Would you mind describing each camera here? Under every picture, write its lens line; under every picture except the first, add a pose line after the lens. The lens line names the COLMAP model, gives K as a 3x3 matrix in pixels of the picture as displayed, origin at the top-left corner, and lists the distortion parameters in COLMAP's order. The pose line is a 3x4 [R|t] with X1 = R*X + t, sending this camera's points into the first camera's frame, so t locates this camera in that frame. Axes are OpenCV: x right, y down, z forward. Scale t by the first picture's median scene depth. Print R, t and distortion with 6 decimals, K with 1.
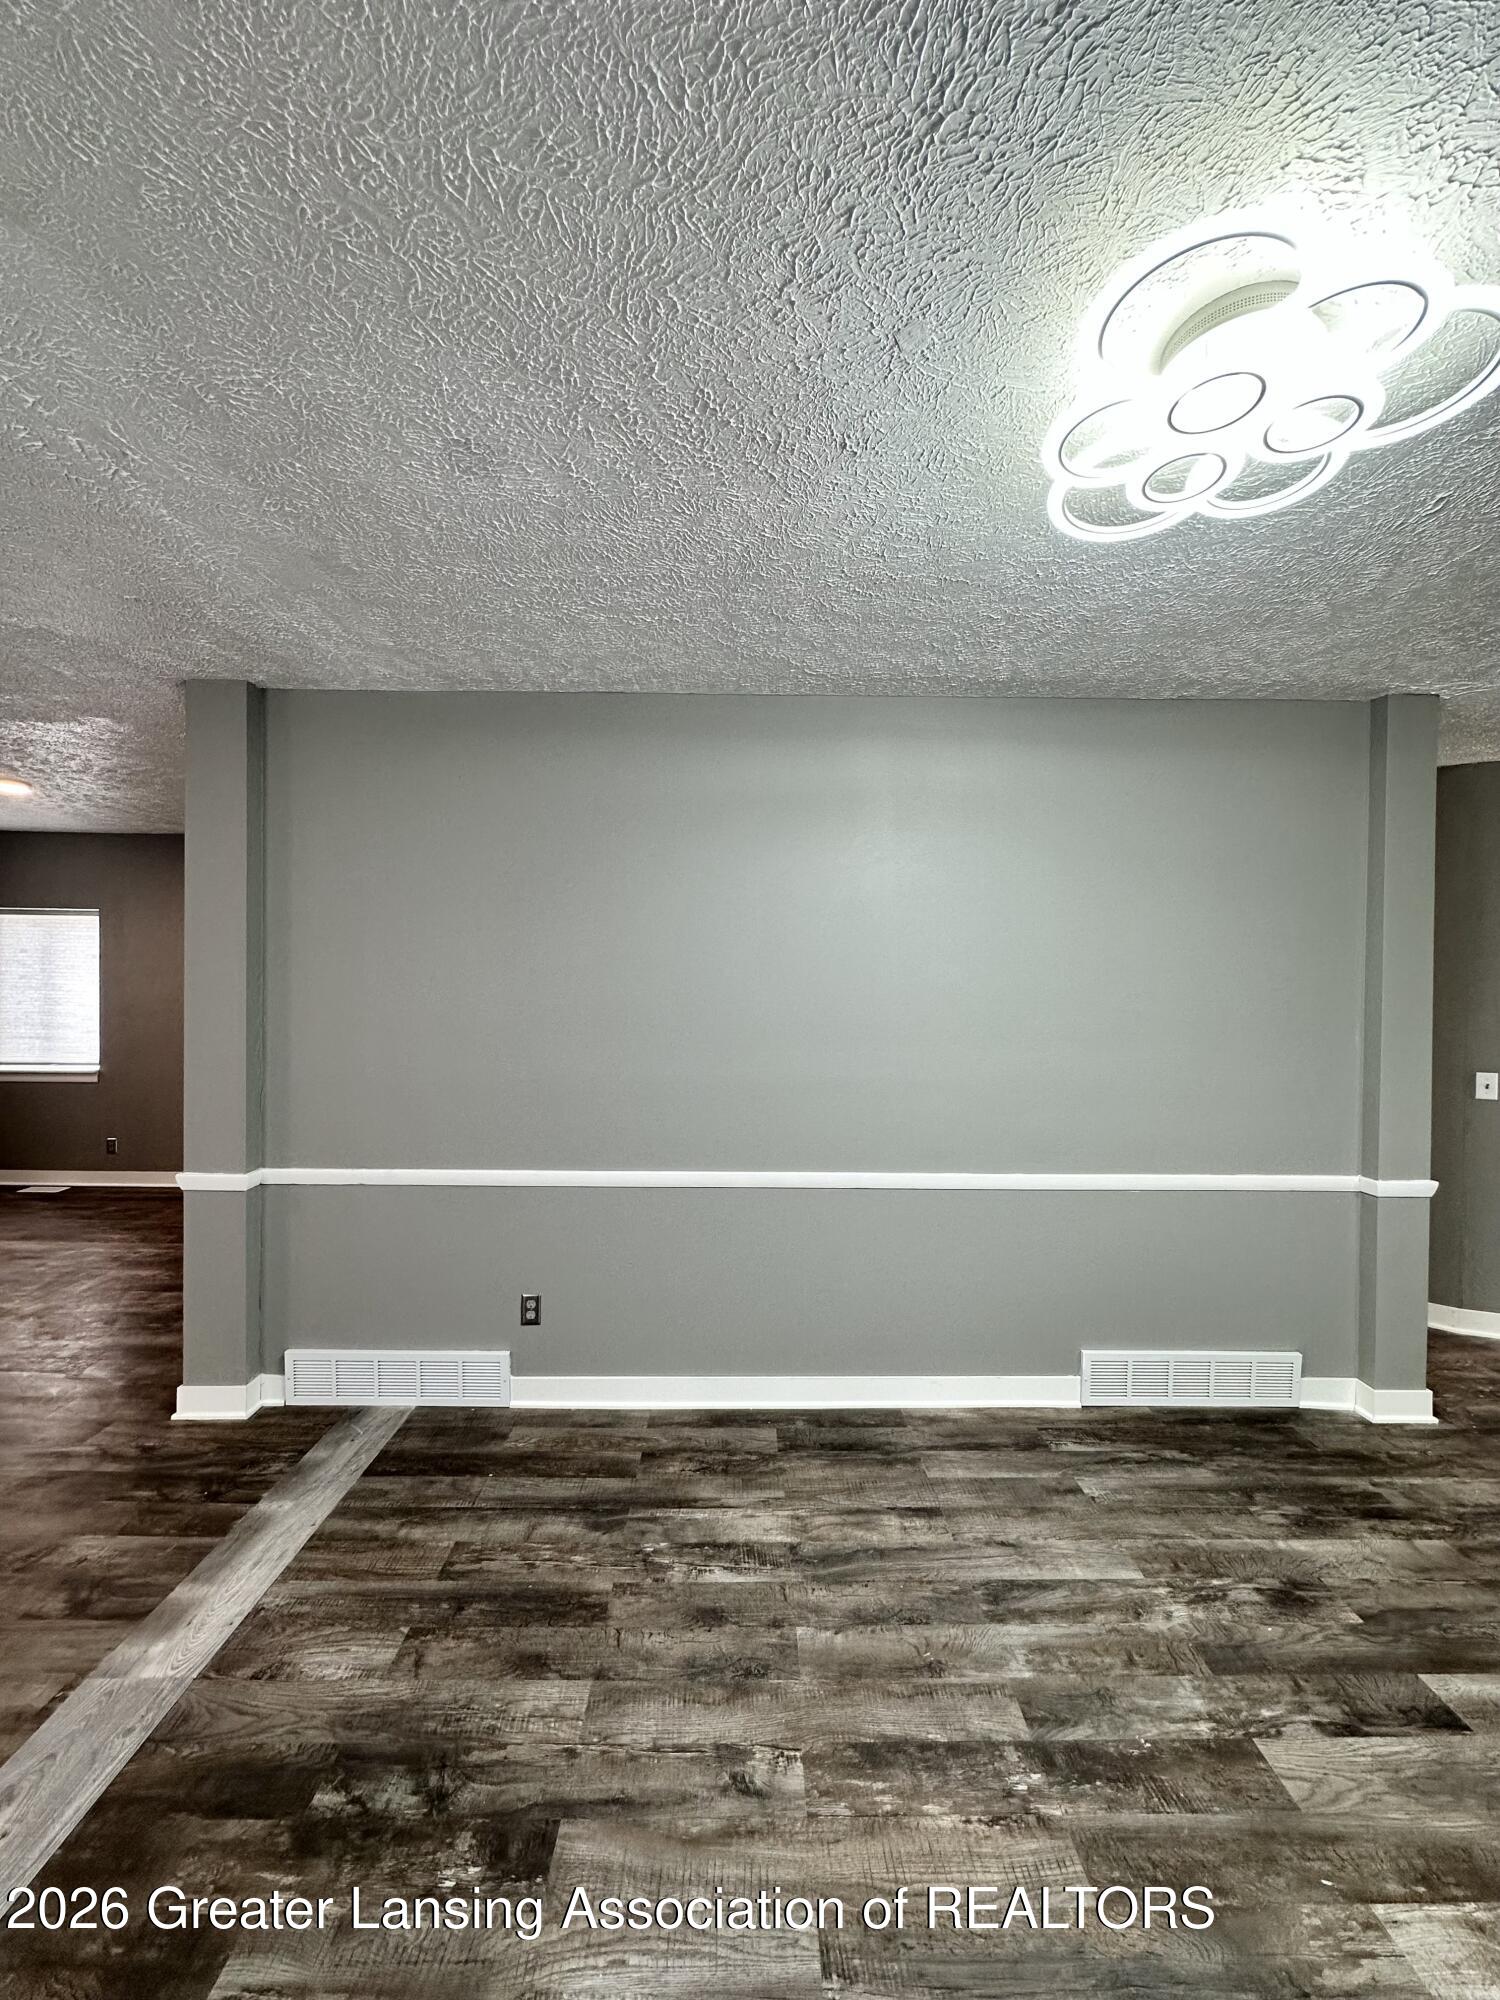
lens RADIAL K [[803.7, 0, 753.6], [0, 803.7, 991.0], [0, 0, 1]] dist [0.002757, 0.000022]
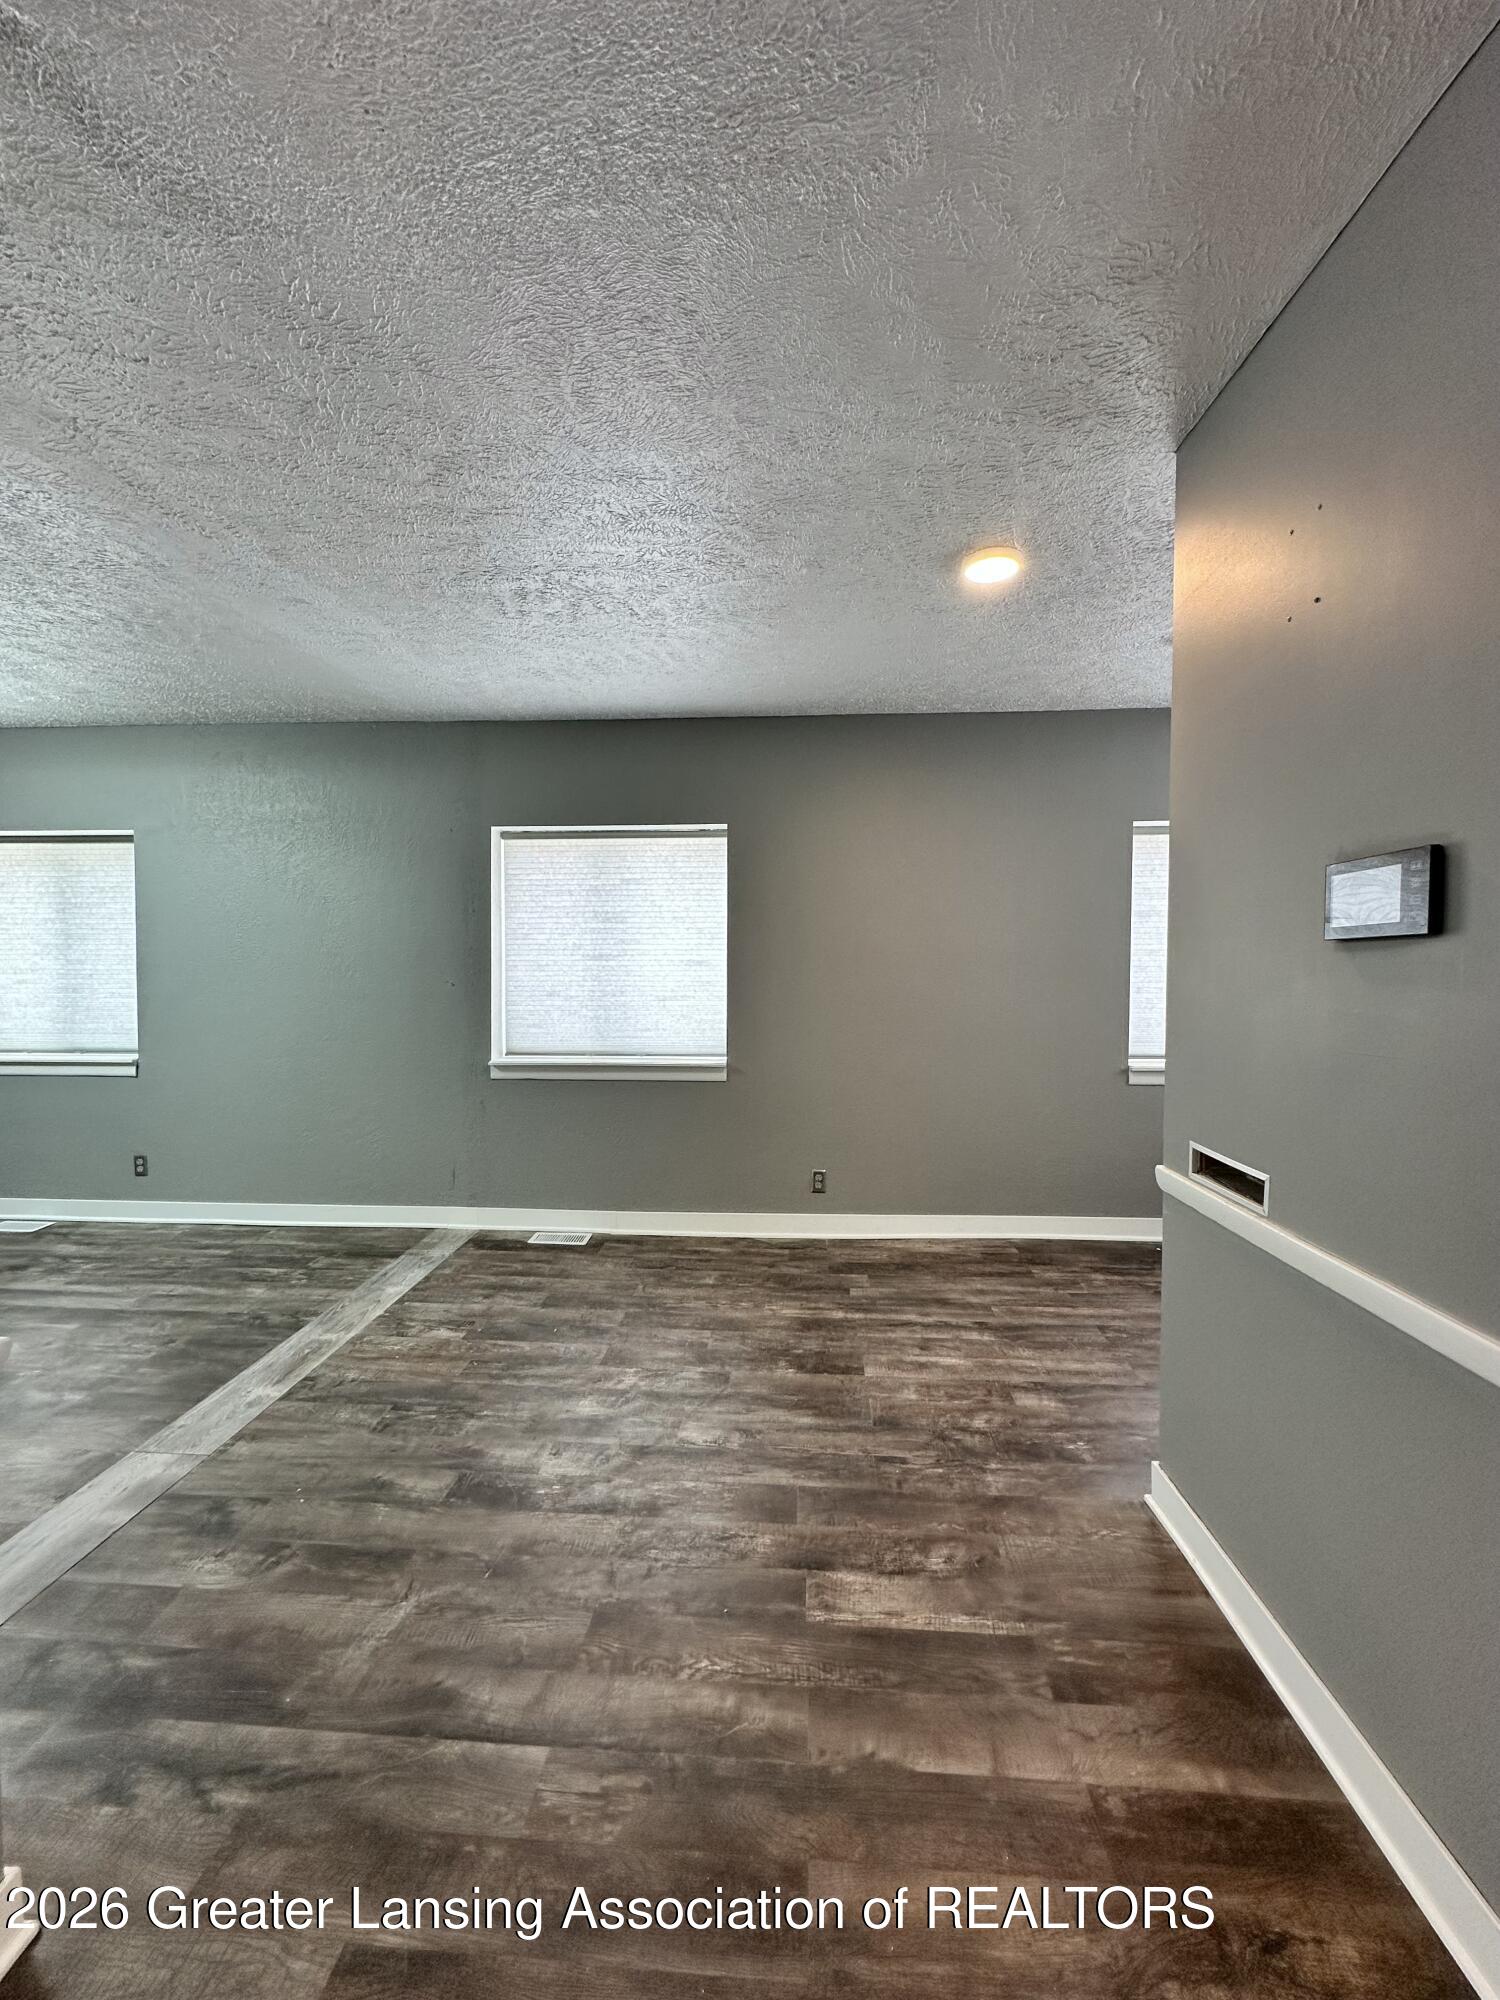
lens RADIAL K [[803.7, 0, 764.6], [0, 803.7, 996.8], [0, 0, 1]] dist [0.002757, 0.000022]
pose [[-0.997714, -0.012013, 0.066497, -1.436347], [-0.010820, 0.999774, 0.018274, 0.062099], [-0.066701, 0.017513, -0.997619, 1.776953]]
